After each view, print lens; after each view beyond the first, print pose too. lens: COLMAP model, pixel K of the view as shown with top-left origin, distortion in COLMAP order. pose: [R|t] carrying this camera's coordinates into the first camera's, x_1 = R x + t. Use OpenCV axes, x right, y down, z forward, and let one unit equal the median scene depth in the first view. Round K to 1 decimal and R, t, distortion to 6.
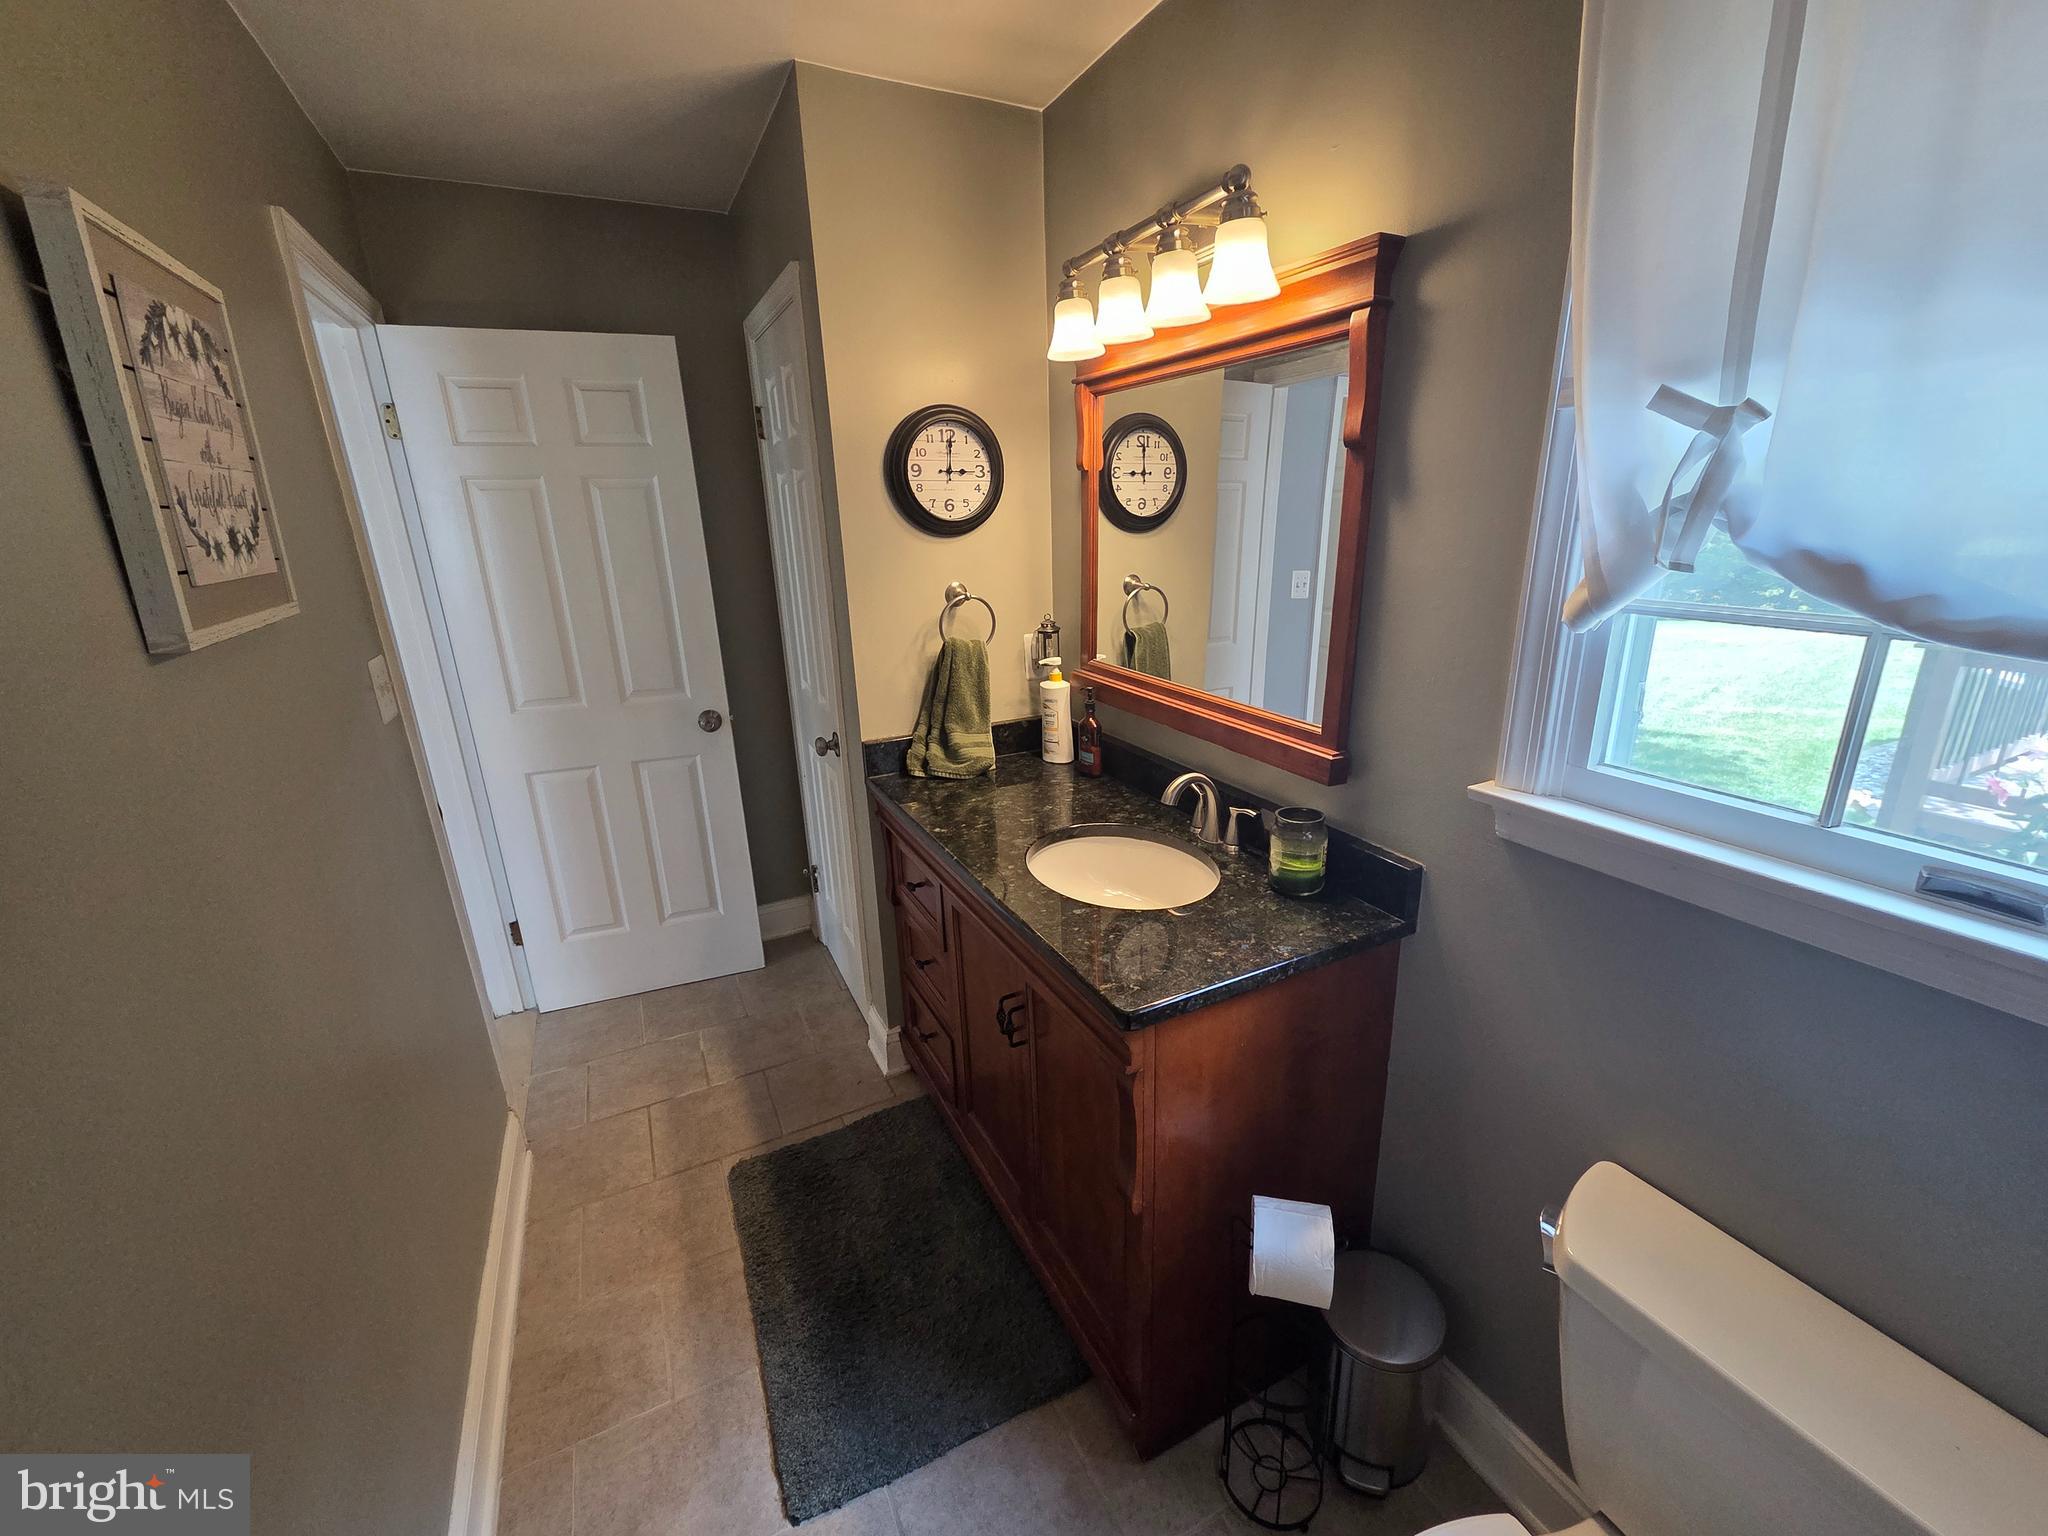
lens RADIAL K [[830.3, 0, 1044.2], [0, 830.3, 769.0], [0, 0, 1]] dist [0.001321, 0.000536]
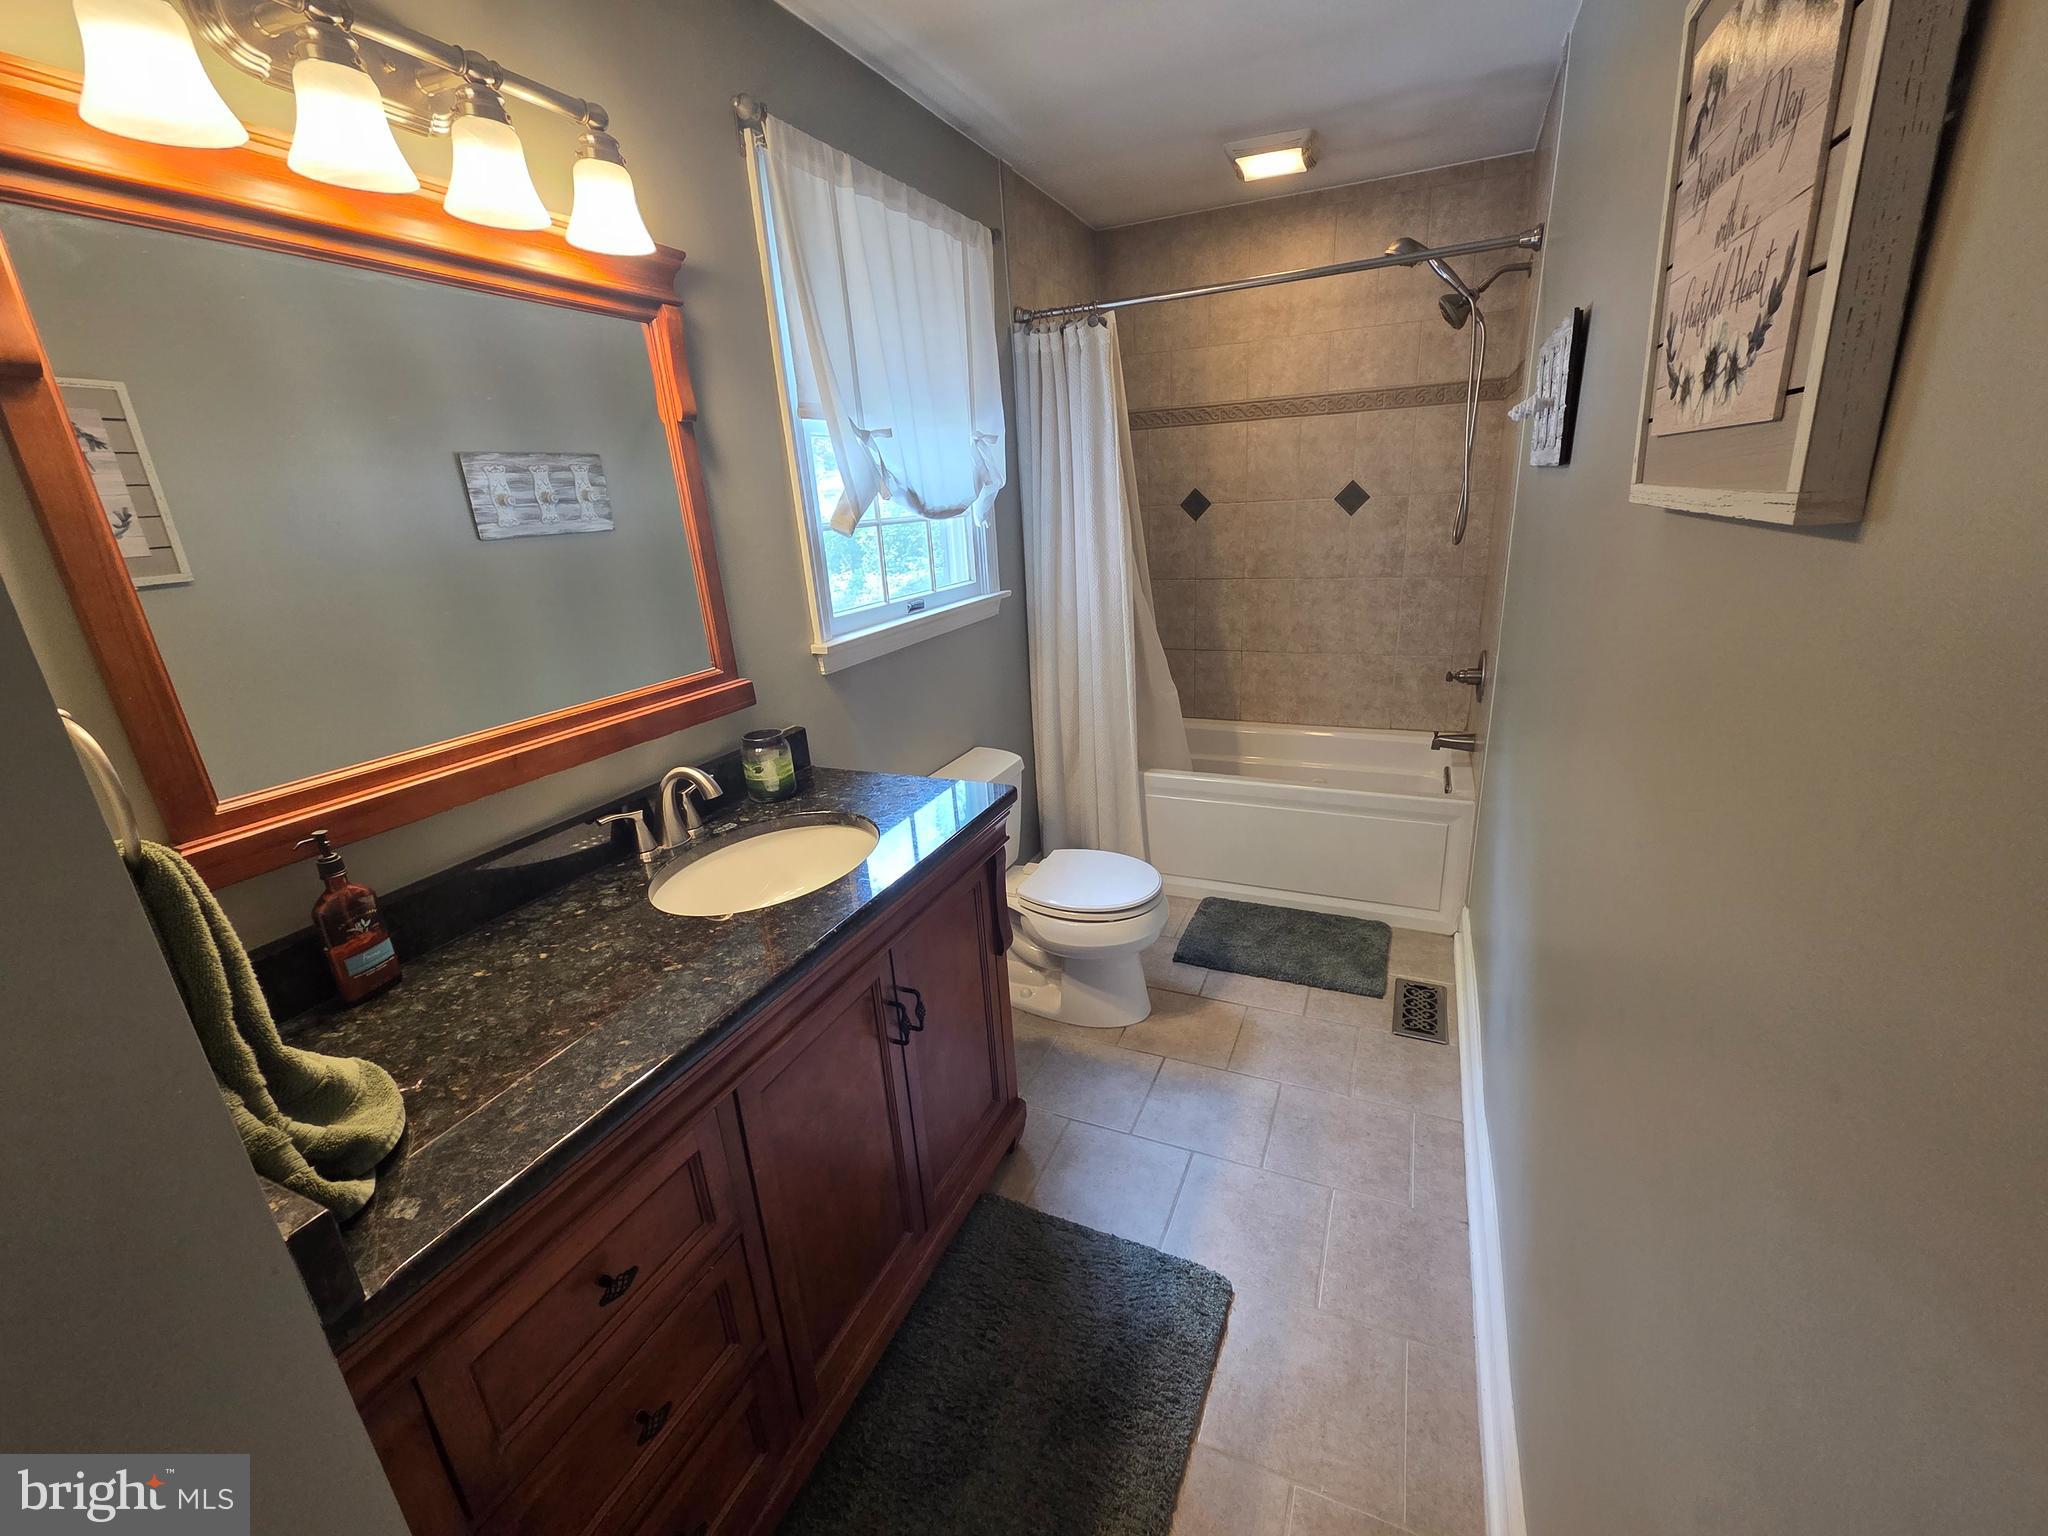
lens RADIAL K [[830.3, 0, 1044.2], [0, 830.3, 769.0], [0, 0, 1]] dist [0.001321, 0.000536]
pose [[-0.627634, -0.192414, 0.754355, -1.163691], [0.298877, 0.835169, 0.461697, -0.453482], [-0.718852, 0.515237, -0.466673, 1.778179]]
